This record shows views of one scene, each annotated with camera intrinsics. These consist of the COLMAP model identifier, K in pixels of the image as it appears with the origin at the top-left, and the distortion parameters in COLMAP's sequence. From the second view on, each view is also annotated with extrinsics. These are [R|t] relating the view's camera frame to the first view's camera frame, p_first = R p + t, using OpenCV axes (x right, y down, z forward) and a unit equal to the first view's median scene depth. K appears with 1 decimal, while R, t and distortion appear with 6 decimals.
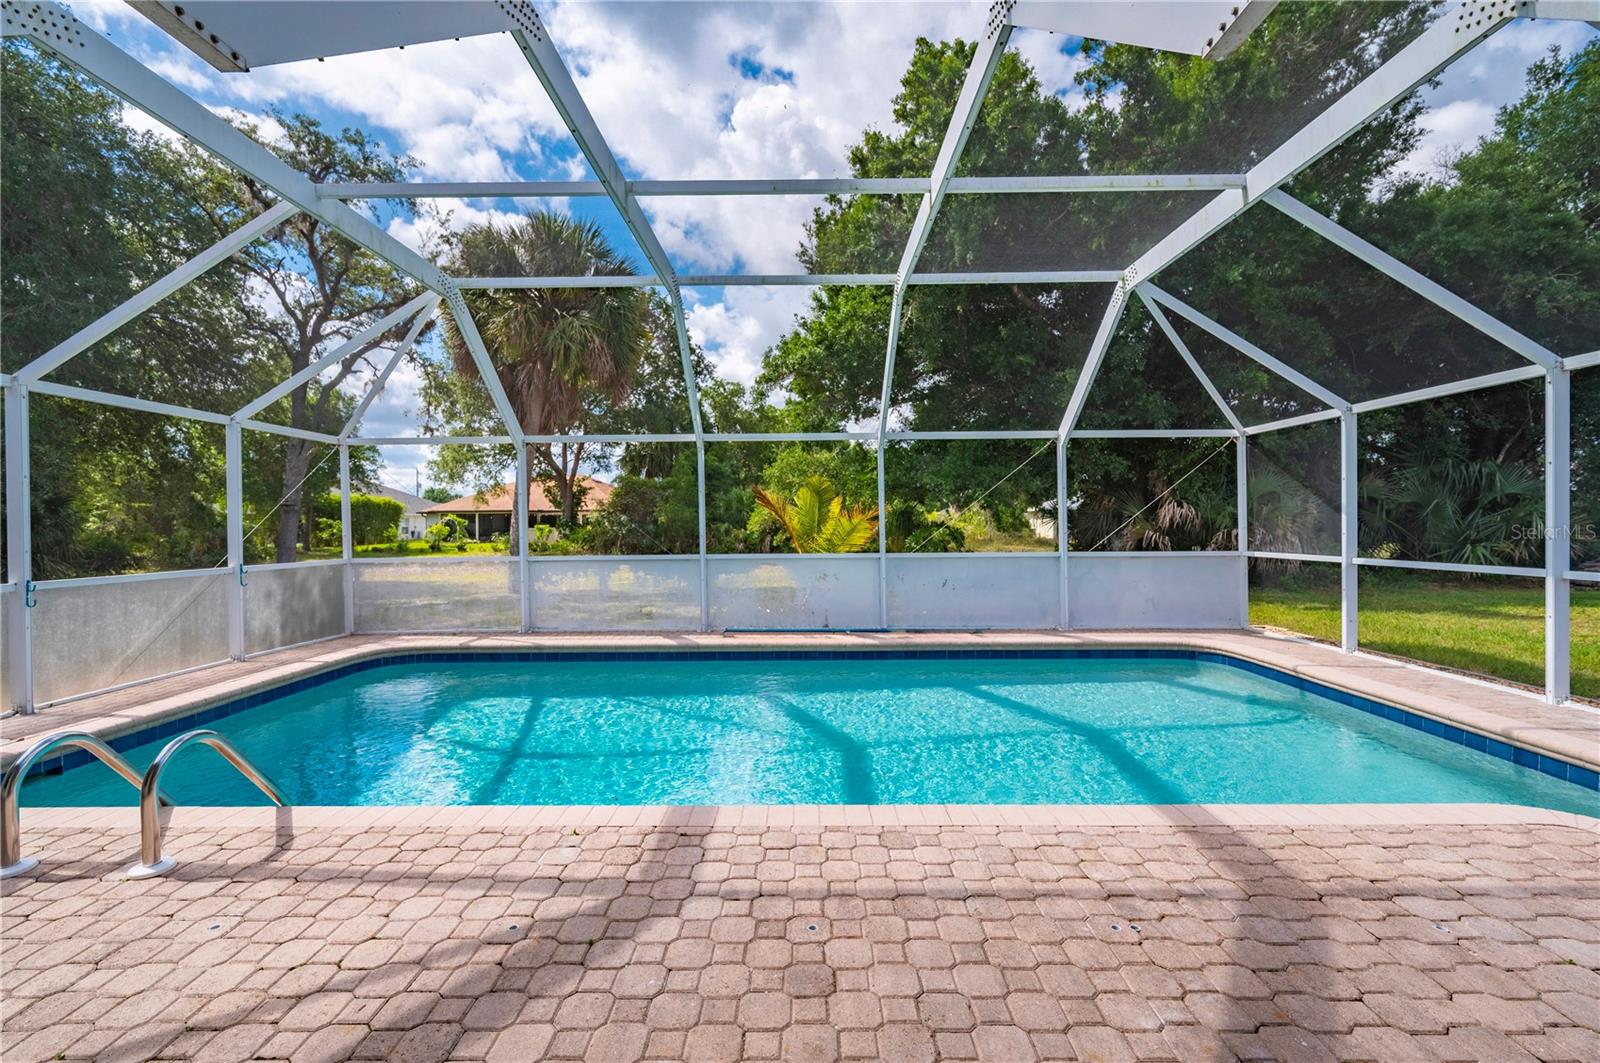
lens RADIAL K [[686.7, 0, 780.7], [0, 686.7, 531.0], [0, 0, 1]] dist [0.004136, -0.000094]
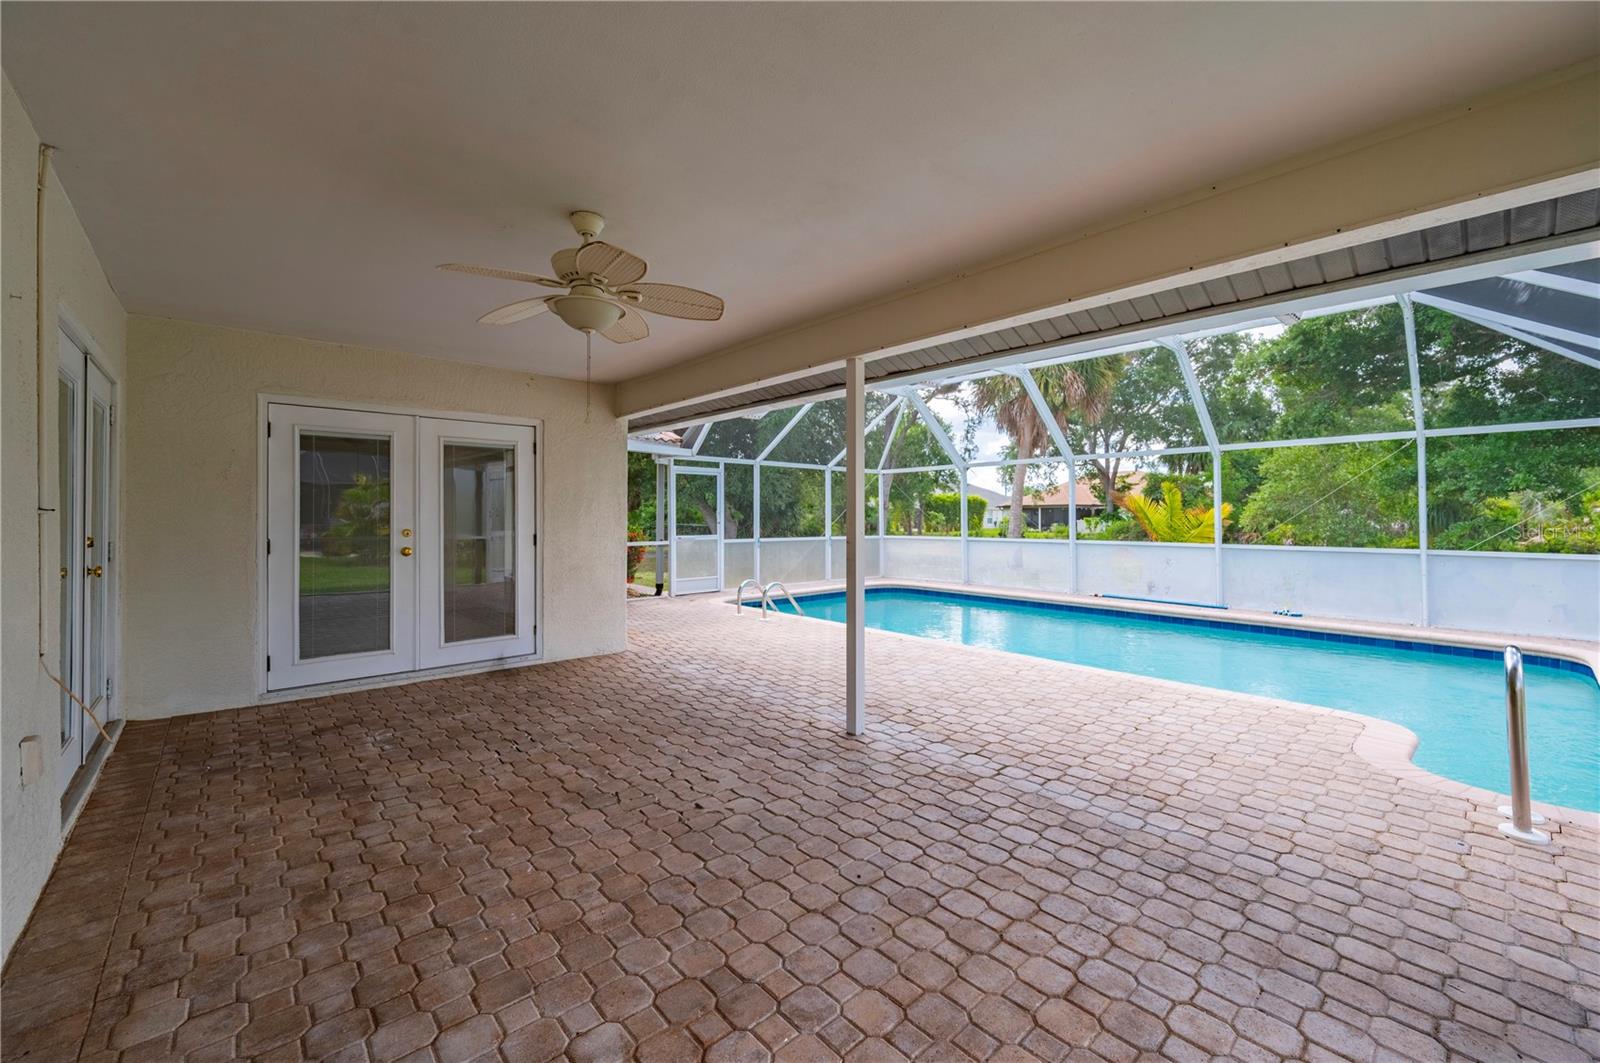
lens RADIAL K [[639.2, 0, 838.4], [0, 639.2, 516.1], [0, 0, 1]] dist [-0.001018, 0.000589]
pose [[0.720893, 0.006734, -0.693014, 0.220106], [-0.013655, 0.999897, -0.004488, -0.000883], [0.692912, 0.012699, 0.720911, -0.146527]]
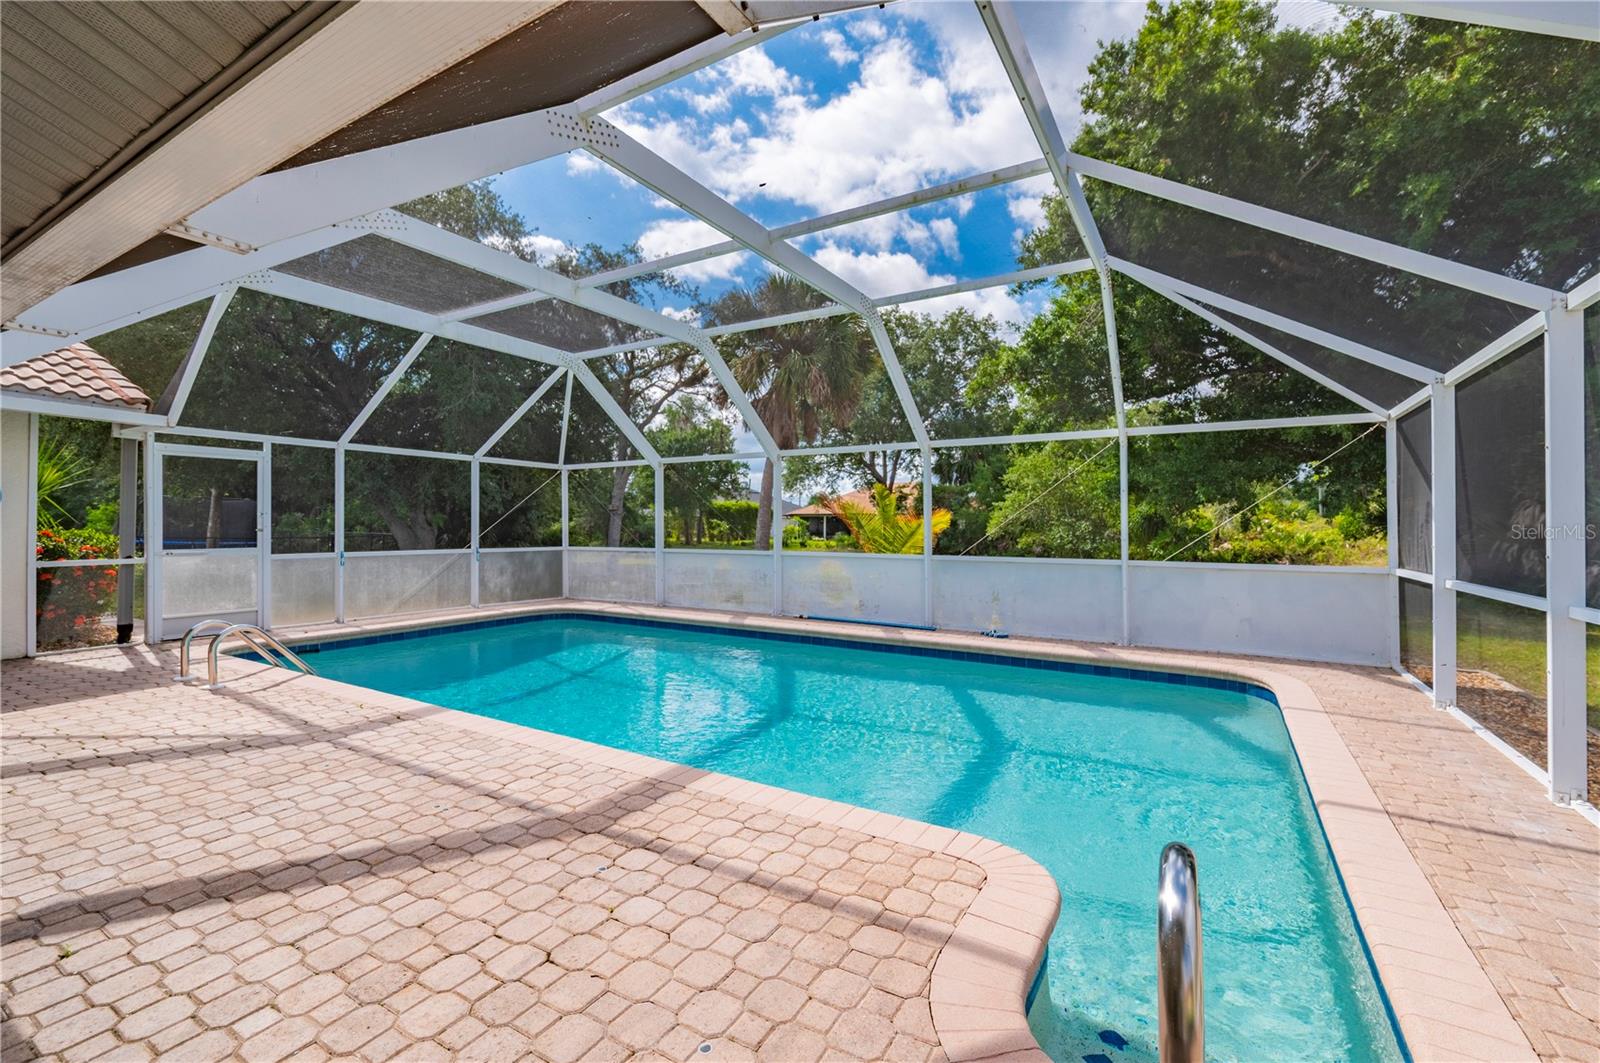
lens RADIAL K [[639.2, 0, 810.1], [0, 639.2, 528.6], [0, 0, 1]] dist [-0.001018, 0.000589]
pose [[0.872745, 0.011596, -0.488039, 0.231181], [-0.014799, 0.999887, -0.002708, -0.001011], [0.487953, 0.009586, 0.872817, 0.027642]]
